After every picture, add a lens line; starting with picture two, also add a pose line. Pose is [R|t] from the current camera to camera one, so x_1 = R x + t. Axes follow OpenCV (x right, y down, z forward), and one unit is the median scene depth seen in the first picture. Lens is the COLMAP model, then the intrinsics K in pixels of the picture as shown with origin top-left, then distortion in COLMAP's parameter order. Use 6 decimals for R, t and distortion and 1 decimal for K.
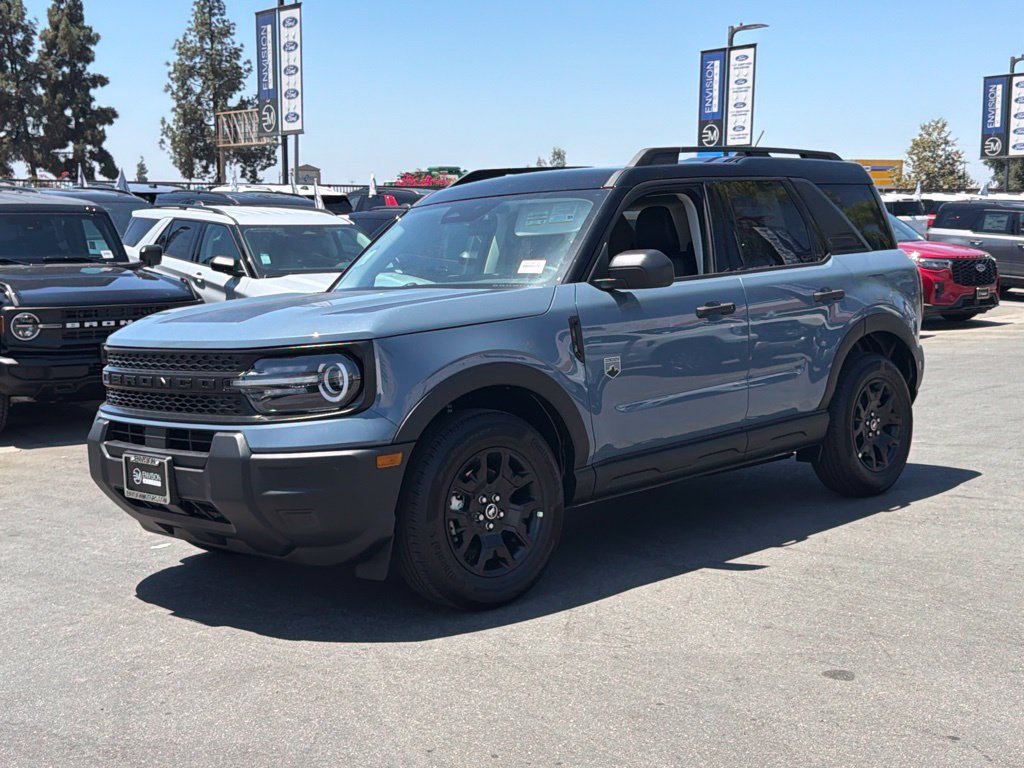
lens RADIAL K [[1313.8, 0, 505.2], [0, 1313.8, 380.7], [0, 0, 1]] dist [0.067431, 0.000000]
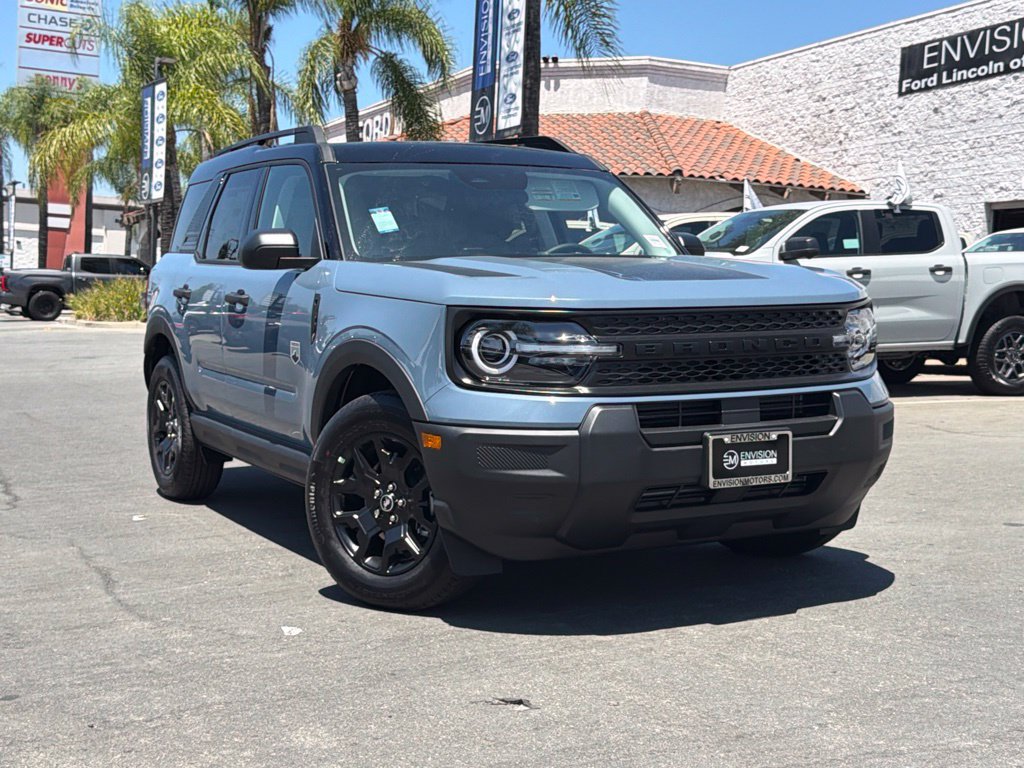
lens RADIAL K [[1313.8, 0, 510.5], [0, 1313.8, 382.1], [0, 0, 1]] dist [0.067431, 0.000000]
pose [[0.293434, -0.039707, 0.955154, -0.905730], [0.079538, 0.996687, 0.016999, -0.001420], [-0.952665, 0.070983, 0.295620, 0.722110]]
